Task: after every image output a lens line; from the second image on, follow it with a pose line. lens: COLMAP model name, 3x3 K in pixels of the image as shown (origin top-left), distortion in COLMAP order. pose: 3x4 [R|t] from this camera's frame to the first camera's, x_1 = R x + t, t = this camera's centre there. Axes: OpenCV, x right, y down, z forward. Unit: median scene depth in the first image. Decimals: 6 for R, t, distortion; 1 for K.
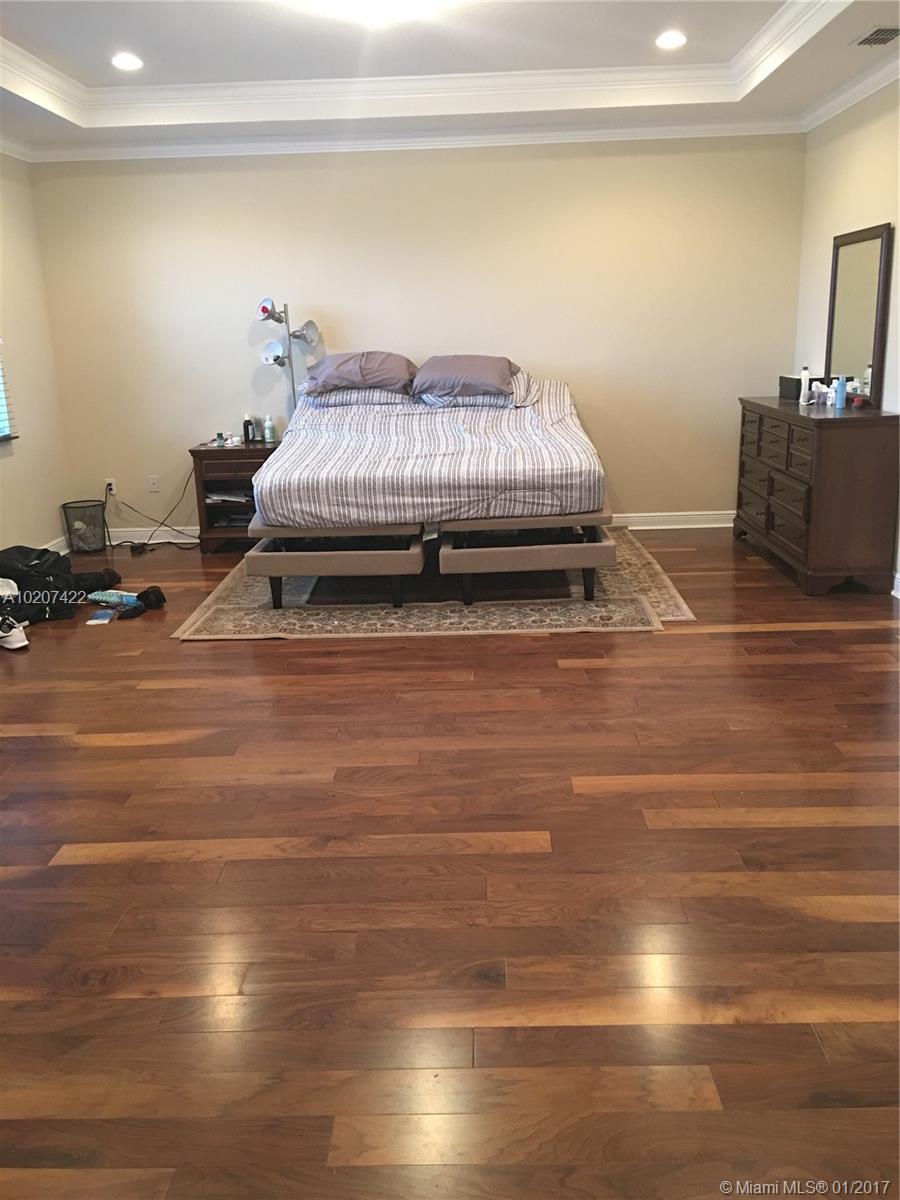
lens RADIAL K [[1026.4, 0, 450.4], [0, 1026.4, 600.2], [0, 0, 1]] dist [0.096815, -0.092200]
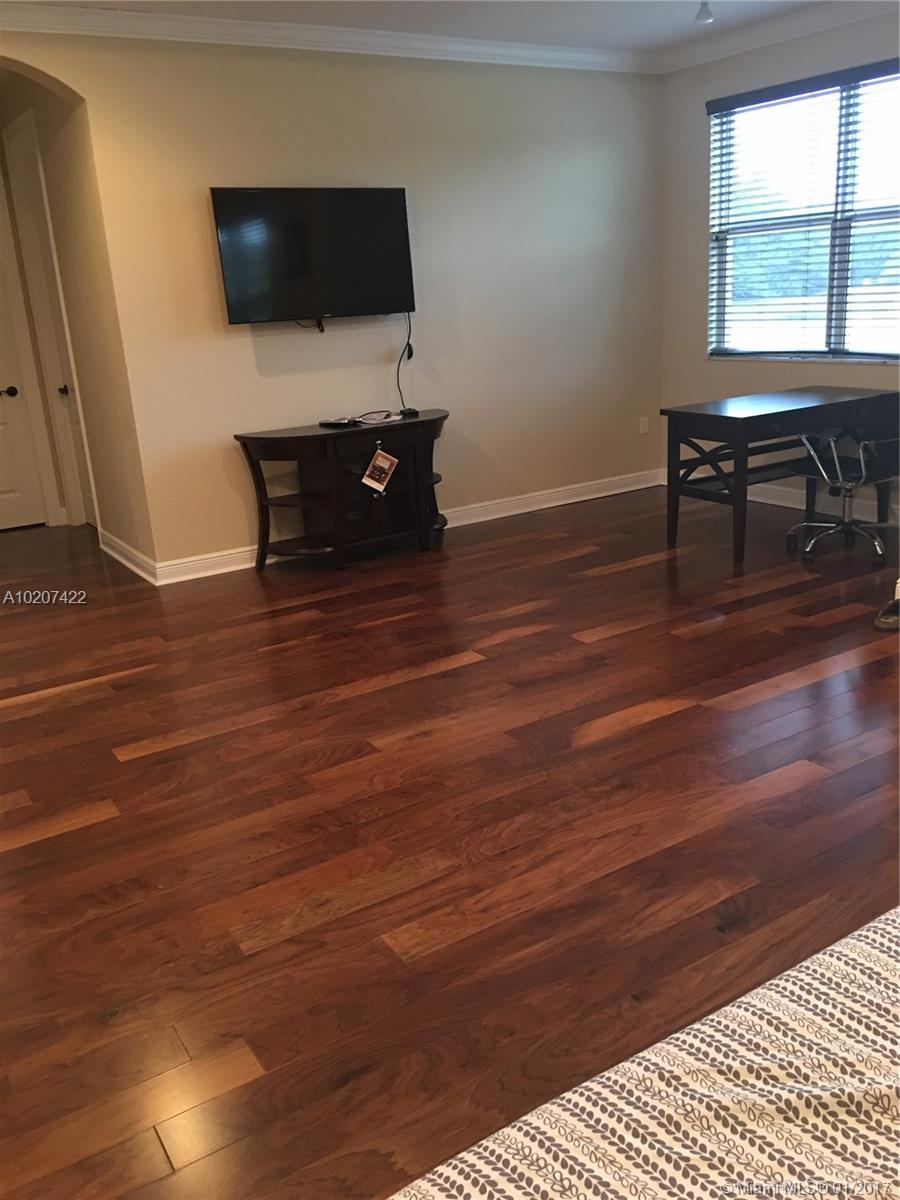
lens RADIAL K [[1026.4, 0, 450.5], [0, 1026.4, 599.5], [0, 0, 1]] dist [0.096815, -0.092200]
pose [[-0.834295, 0.236837, -0.497855, 0.246231], [-0.053903, 0.863660, 0.501185, -0.390269], [0.548677, 0.444972, -0.707781, 1.491472]]
